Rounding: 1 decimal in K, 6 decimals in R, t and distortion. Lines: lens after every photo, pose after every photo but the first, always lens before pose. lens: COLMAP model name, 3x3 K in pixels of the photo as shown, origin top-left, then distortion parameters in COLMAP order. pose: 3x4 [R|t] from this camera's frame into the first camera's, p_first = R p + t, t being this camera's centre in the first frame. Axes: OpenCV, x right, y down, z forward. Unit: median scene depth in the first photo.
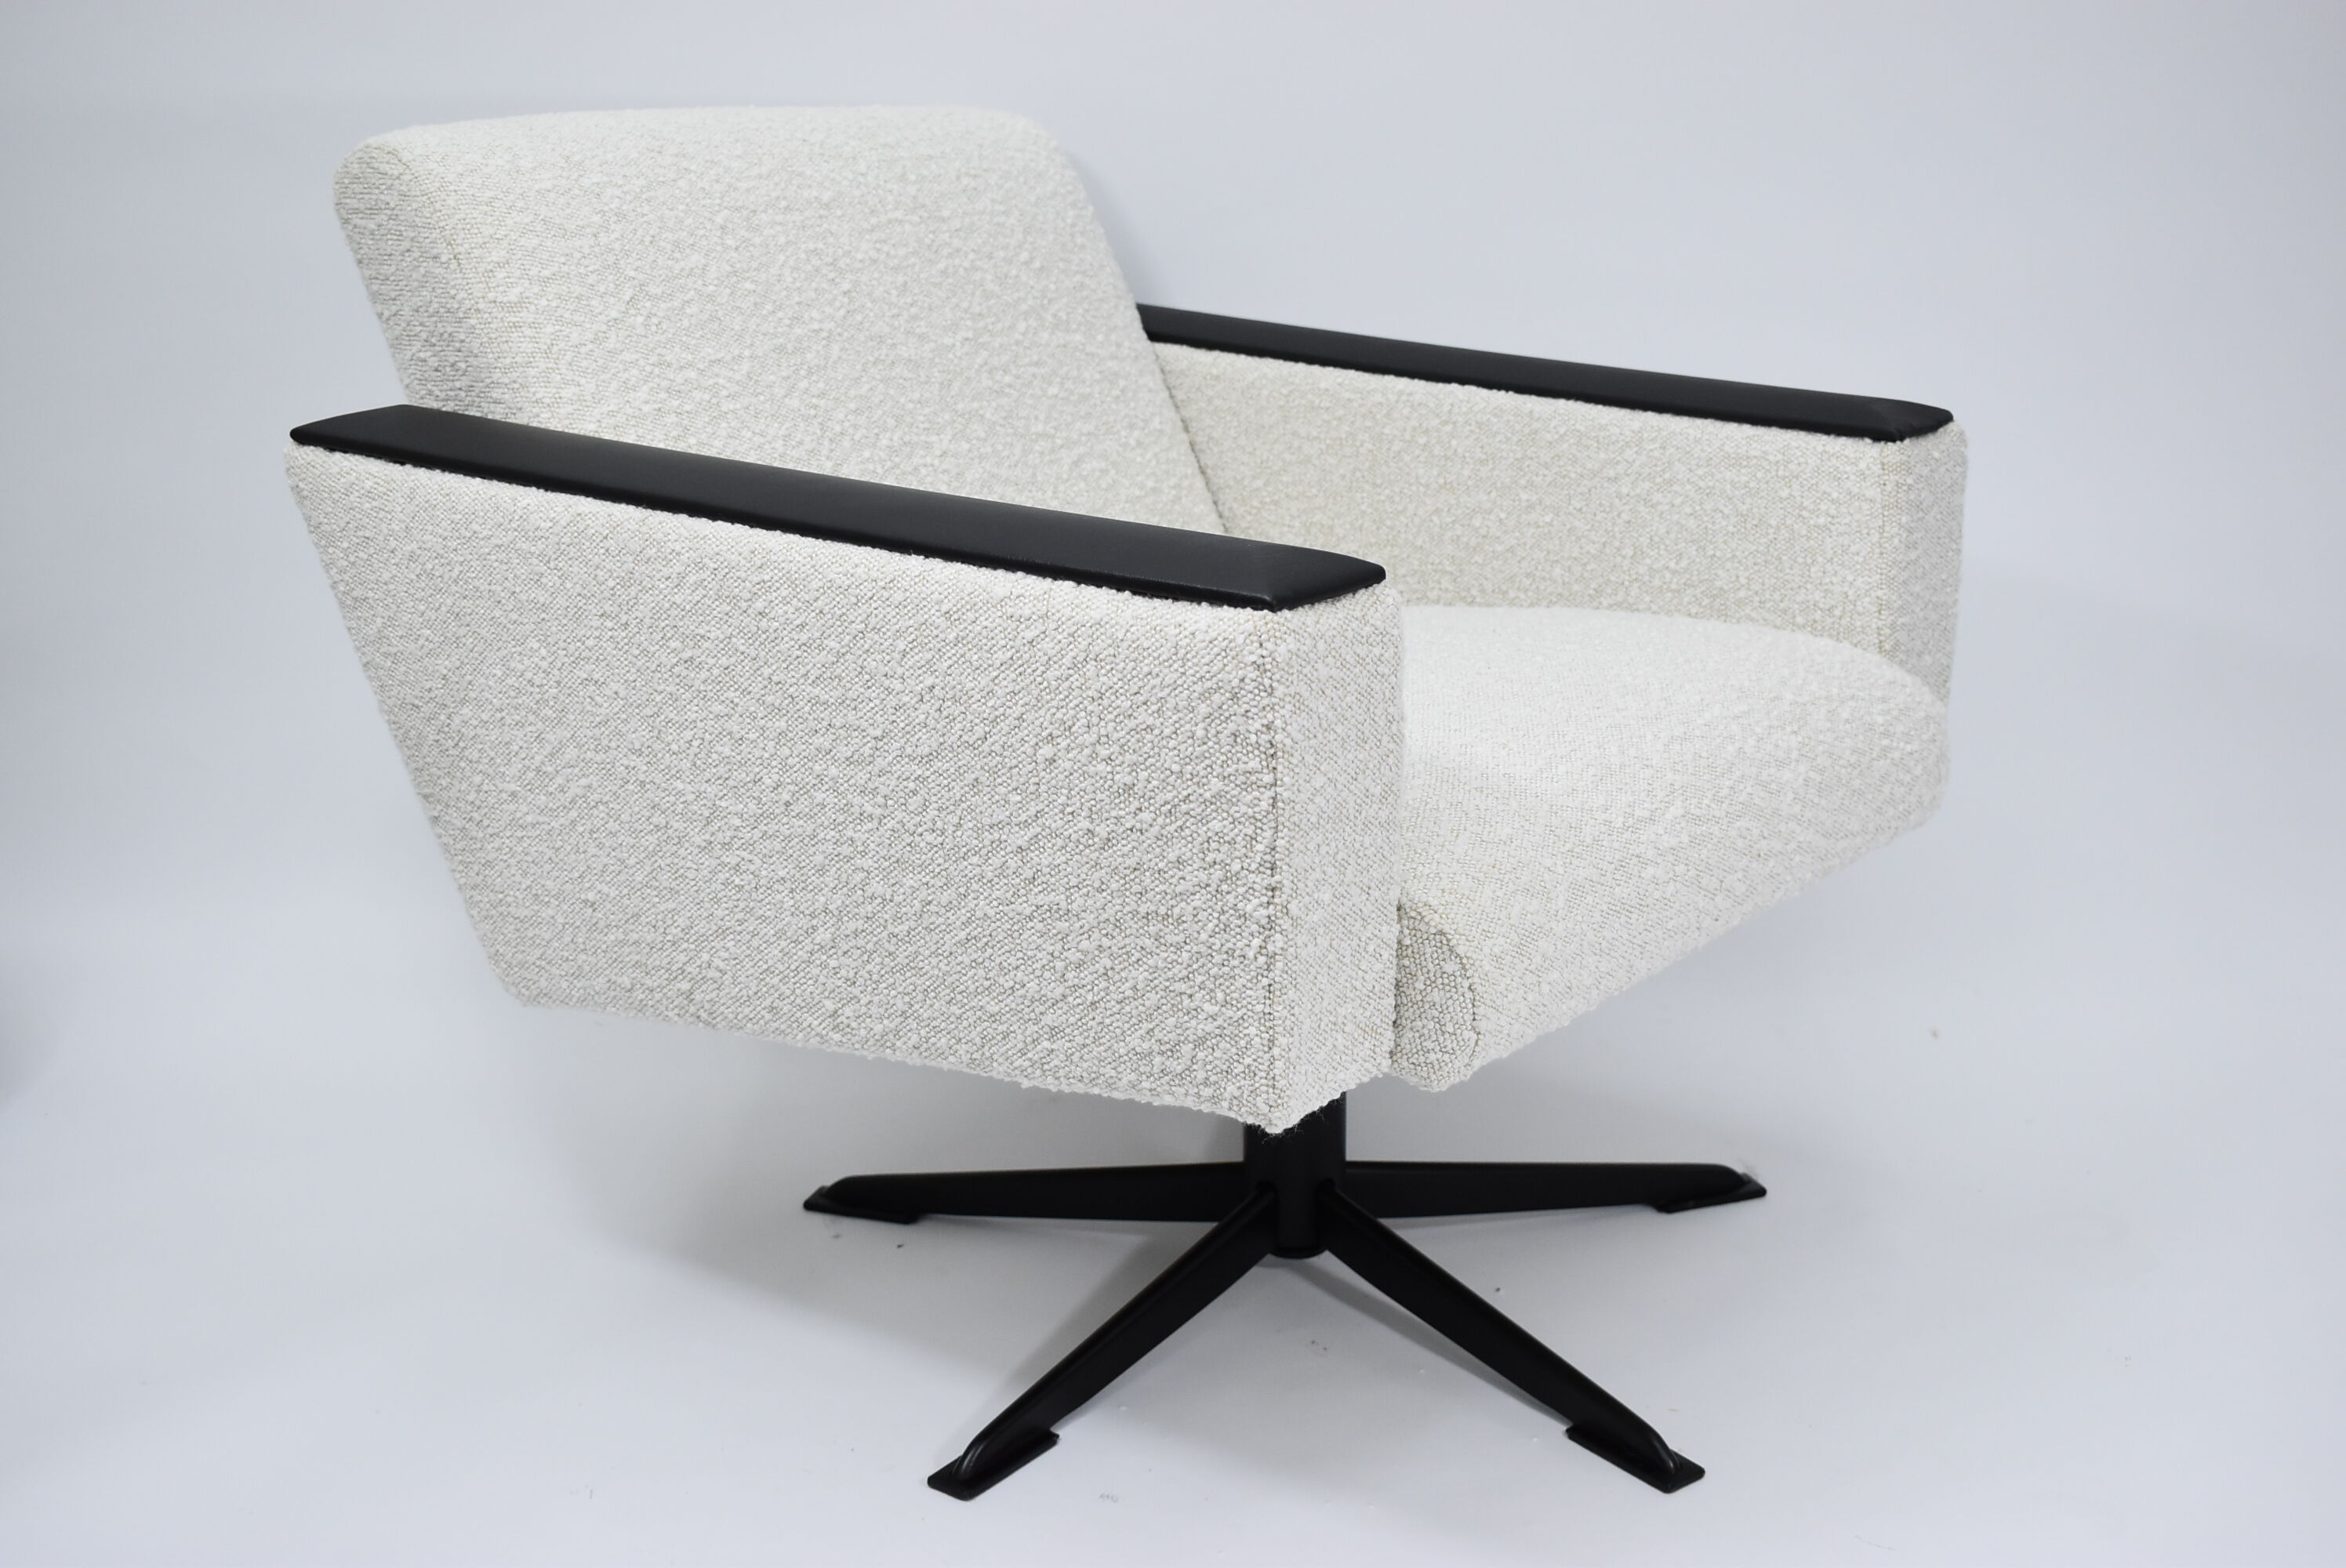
lens RADIAL K [[2599.1, 0, 1173.0], [0, 2599.1, 784.0], [0, 0, 1]] dist [-0.007197, -0.014109]
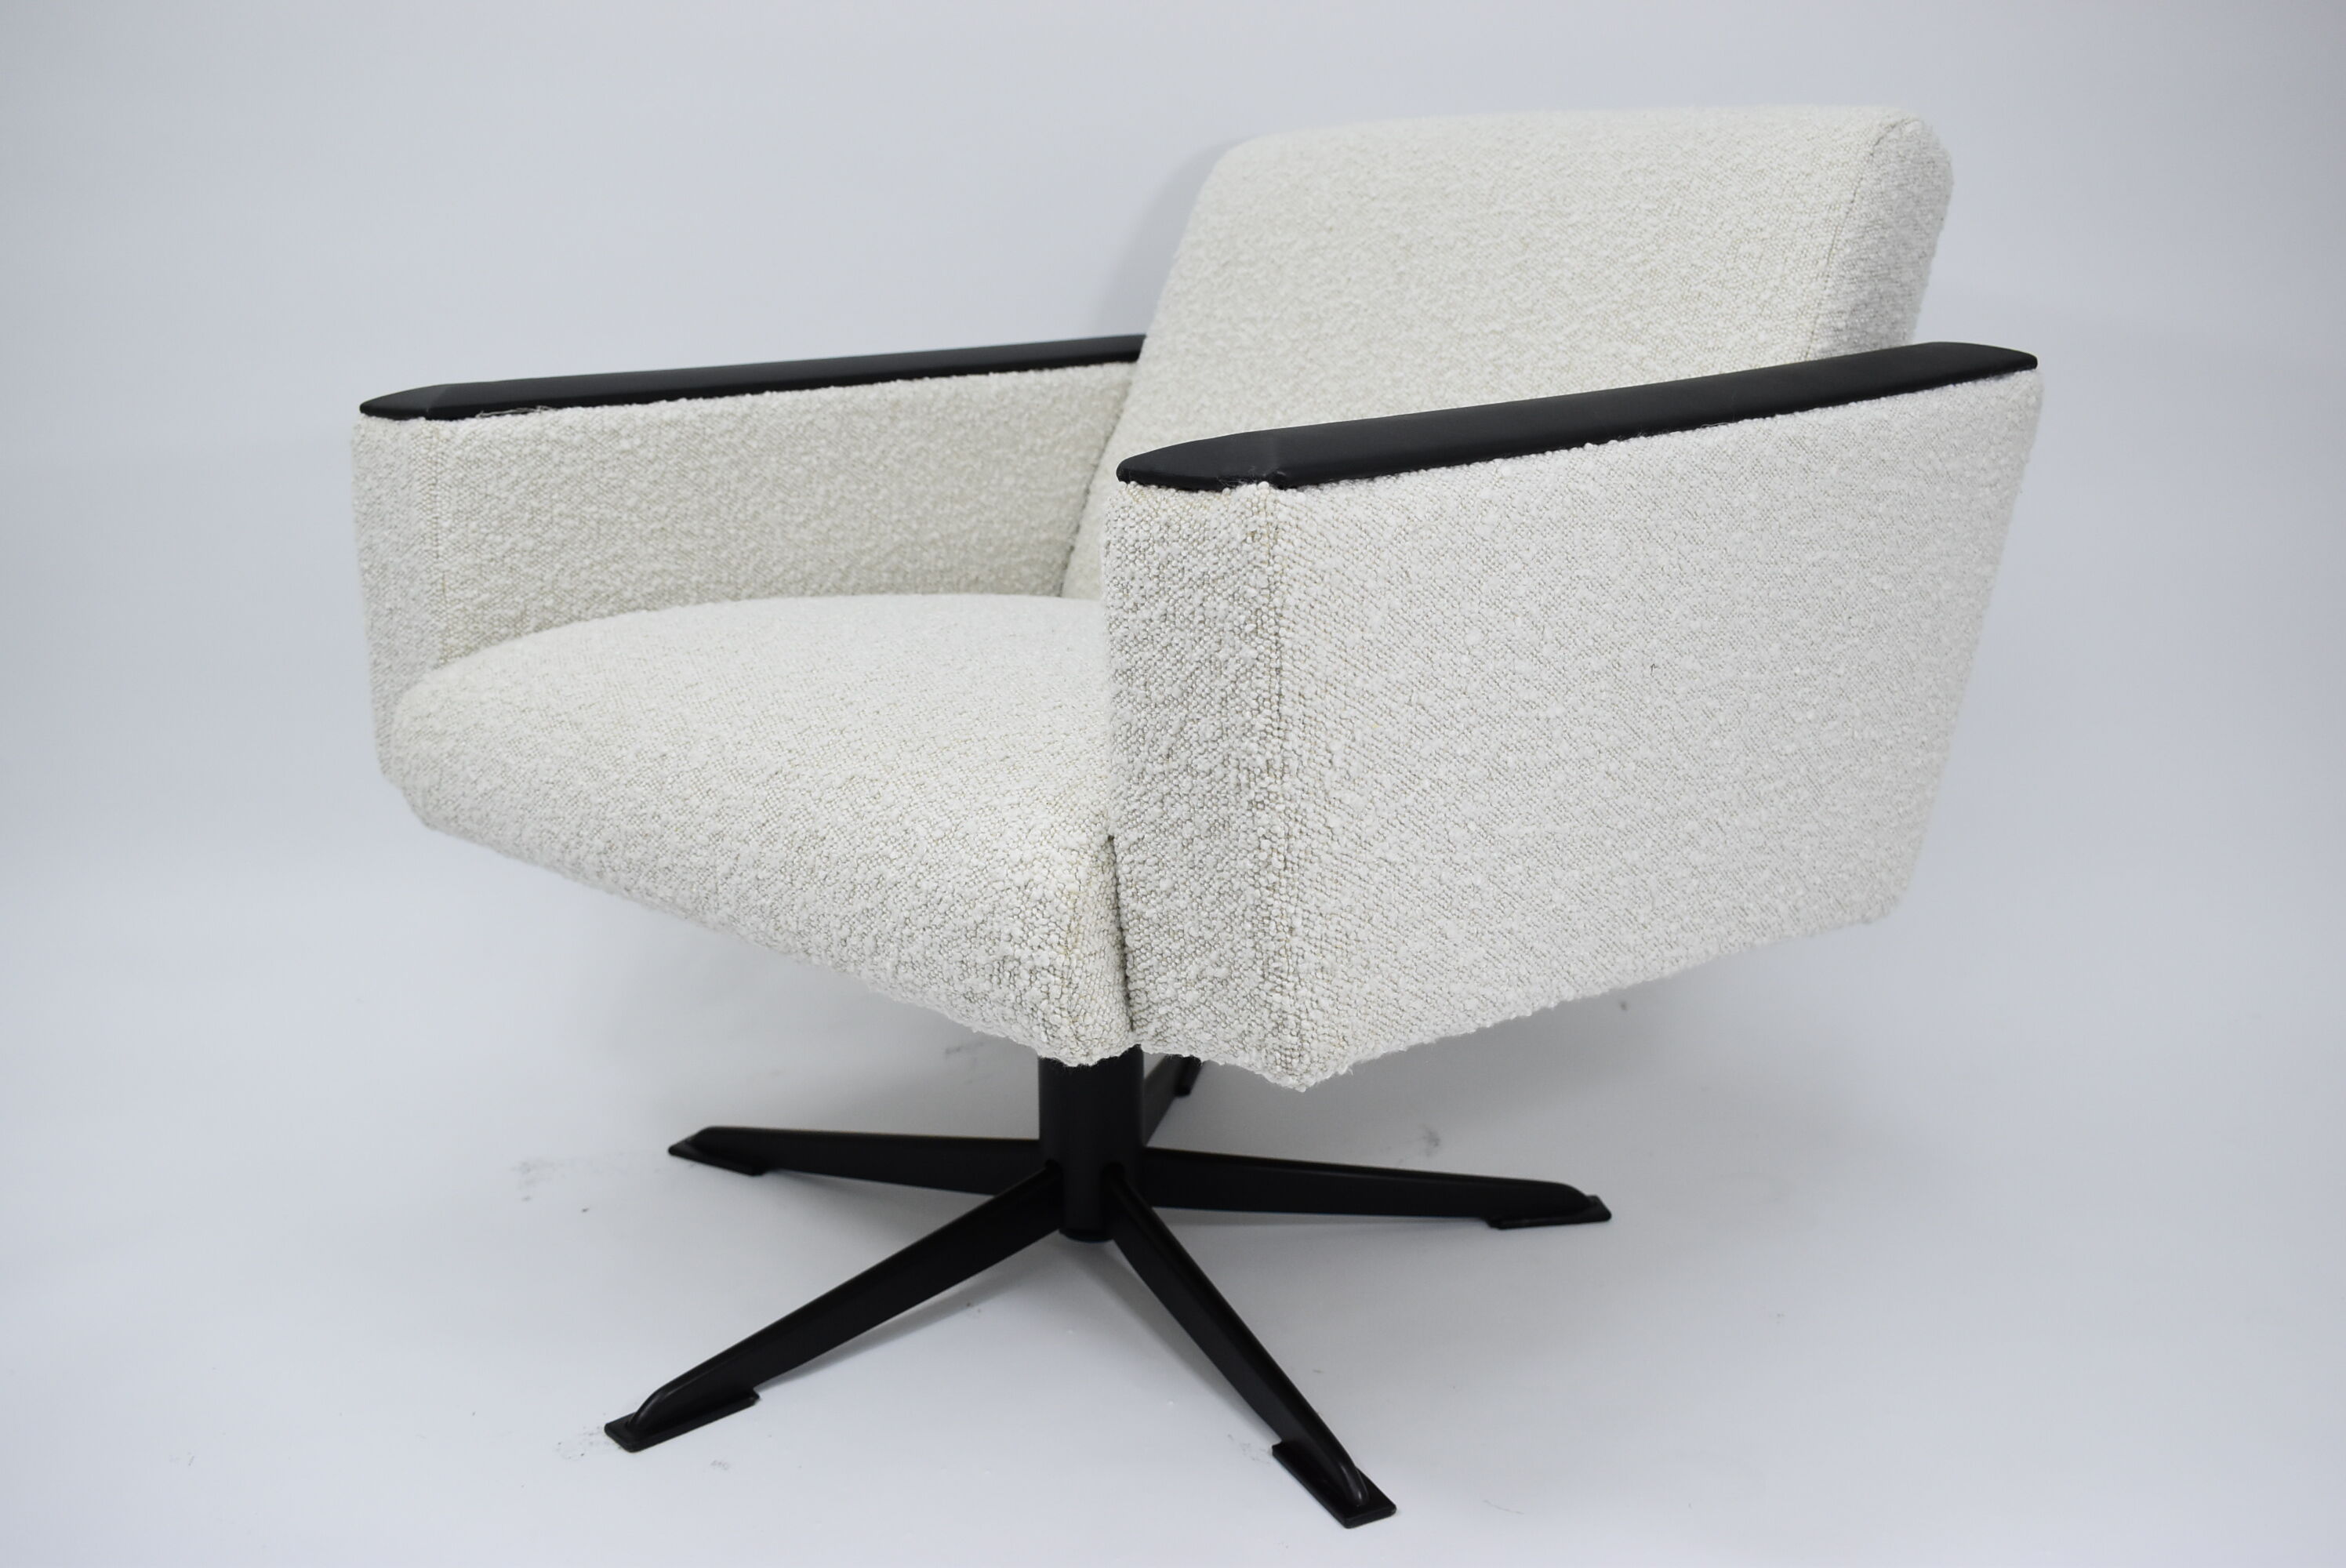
lens RADIAL K [[2135.9, 0, 1171.0], [0, 2135.9, 838.1], [0, 0, 1]] dist [-0.153414, 0.194072]
pose [[-0.079244, 0.267263, -0.960360, 0.853032], [-0.262762, 0.923718, 0.278748, -0.211389], [0.961601, 0.274435, -0.002972, 1.071923]]
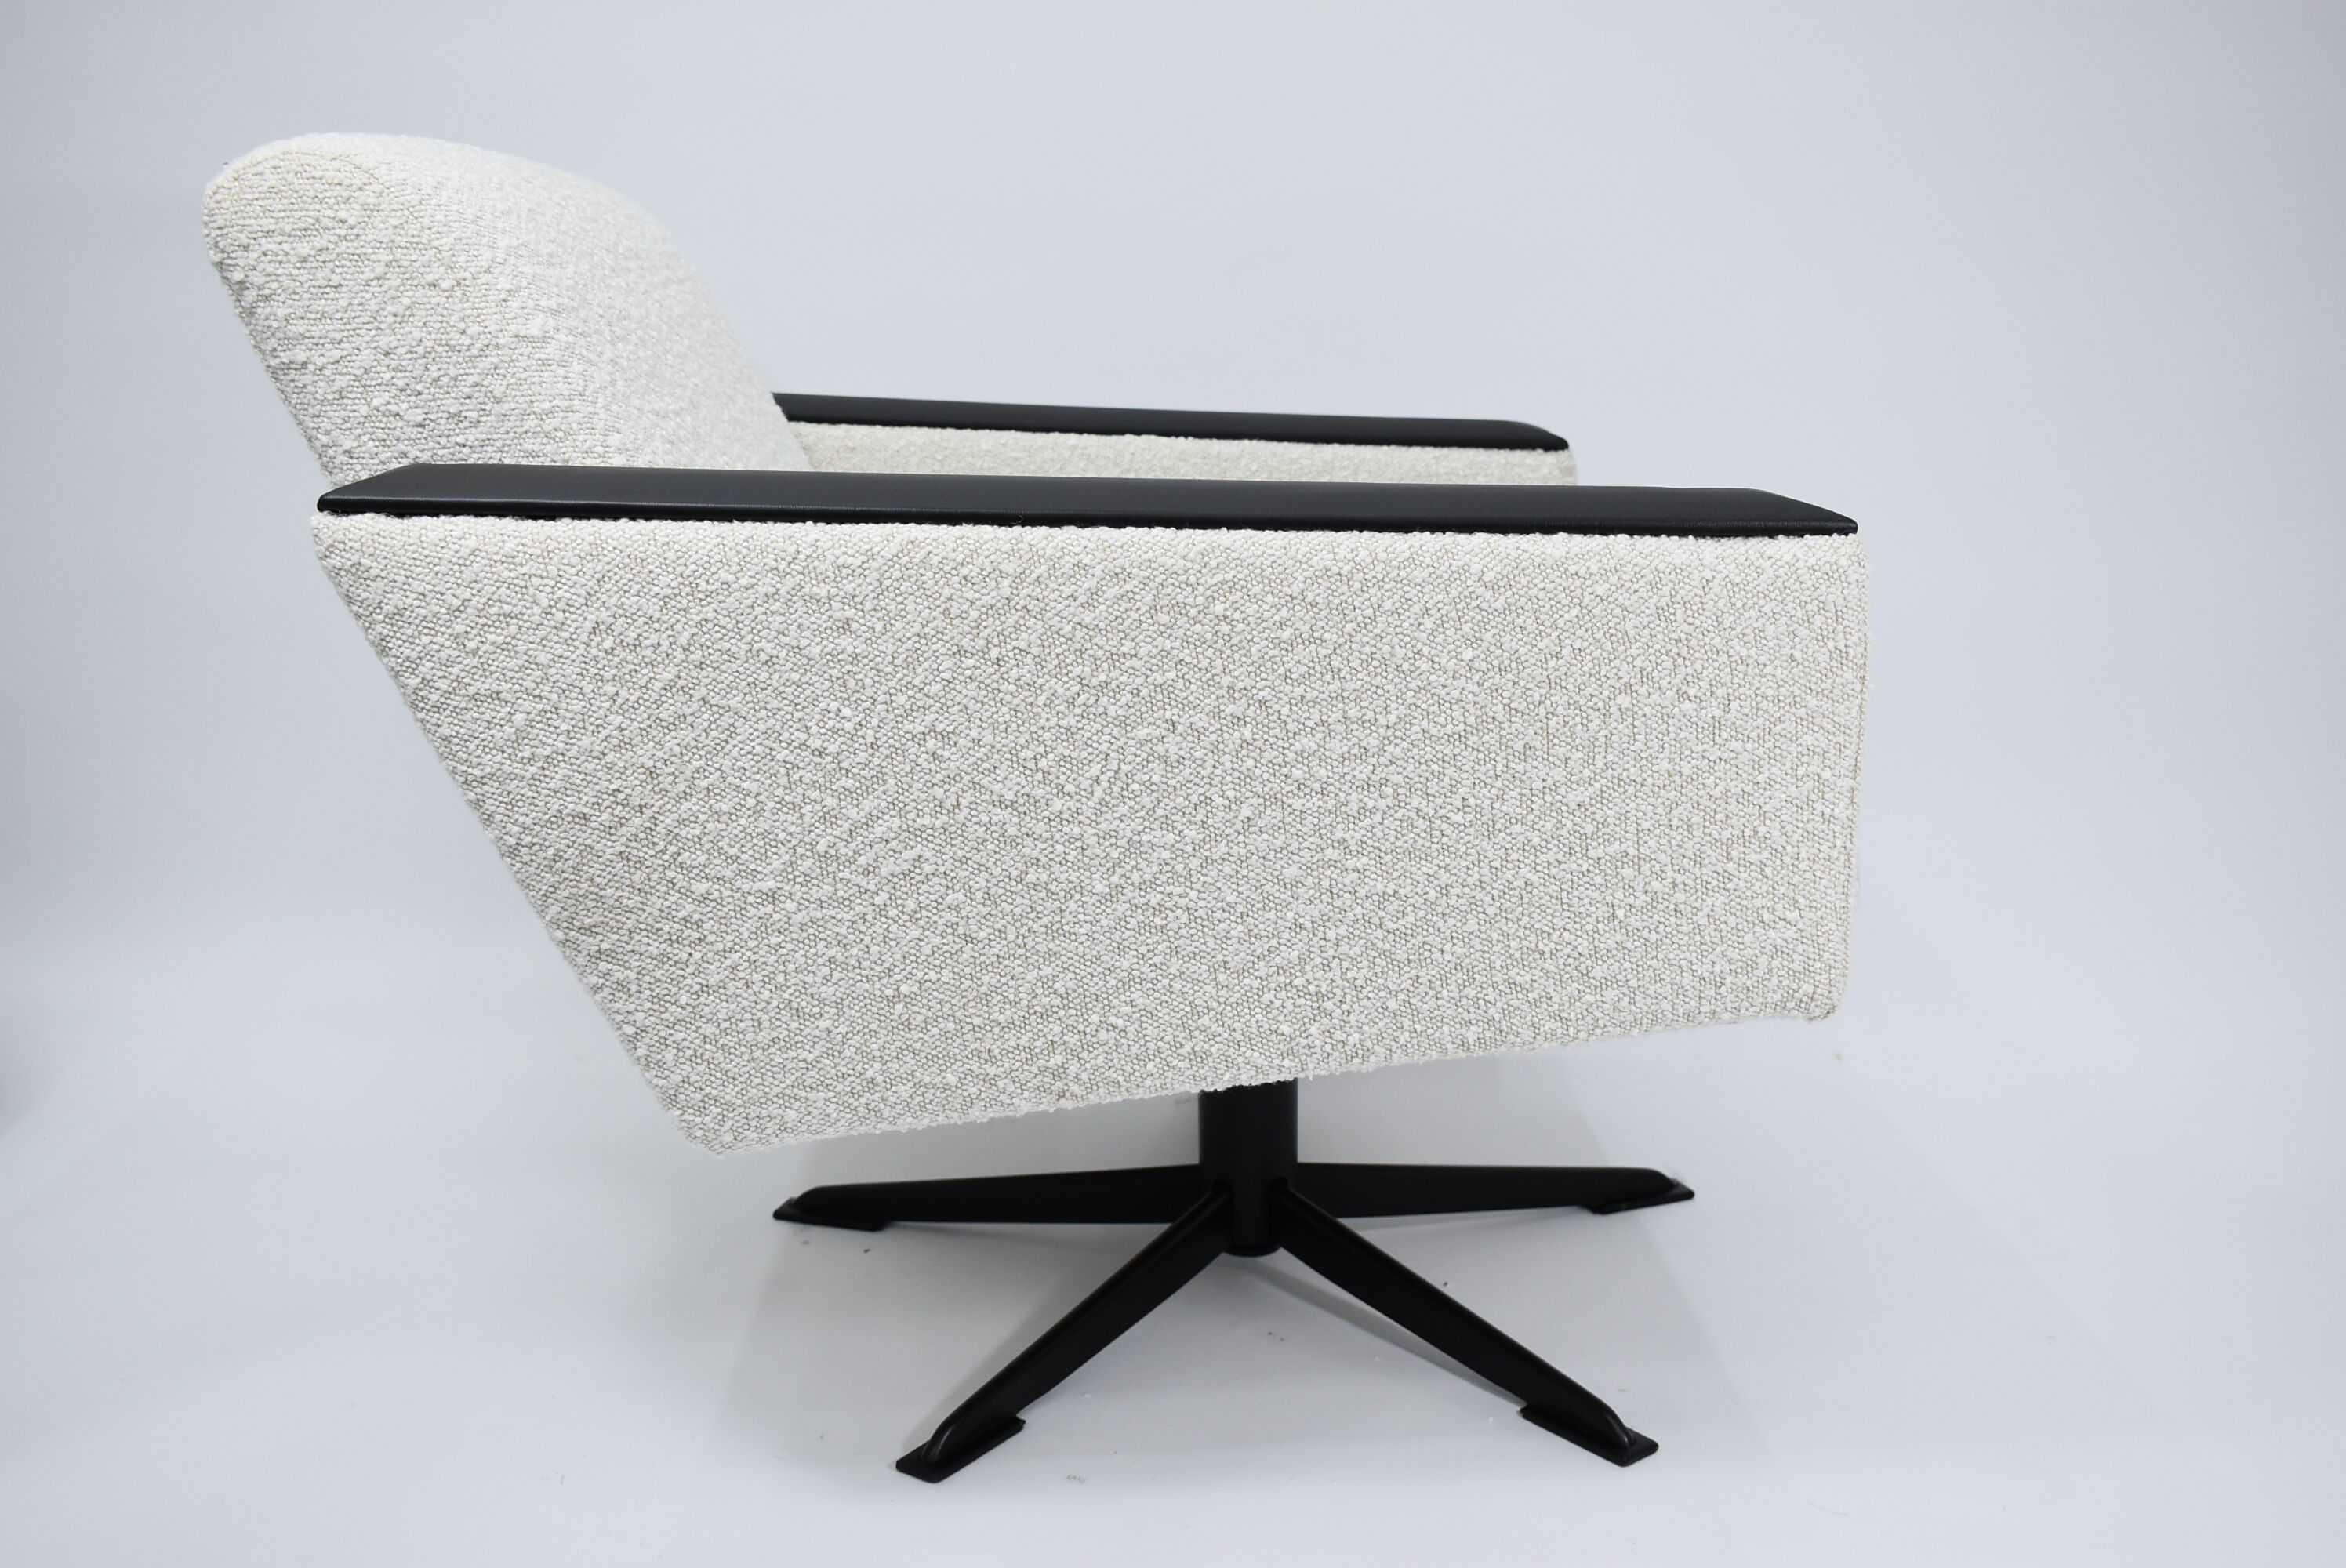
lens RADIAL K [[2199.8, 0, 1173.0], [0, 2199.8, 784.0], [0, 0, 1]] dist [-0.046909, -0.000249]
pose [[0.761978, -0.132765, 0.633848, -0.558710], [0.170883, 0.985291, 0.000951, -0.008817], [-0.624651, 0.107589, 0.773457, 0.338828]]
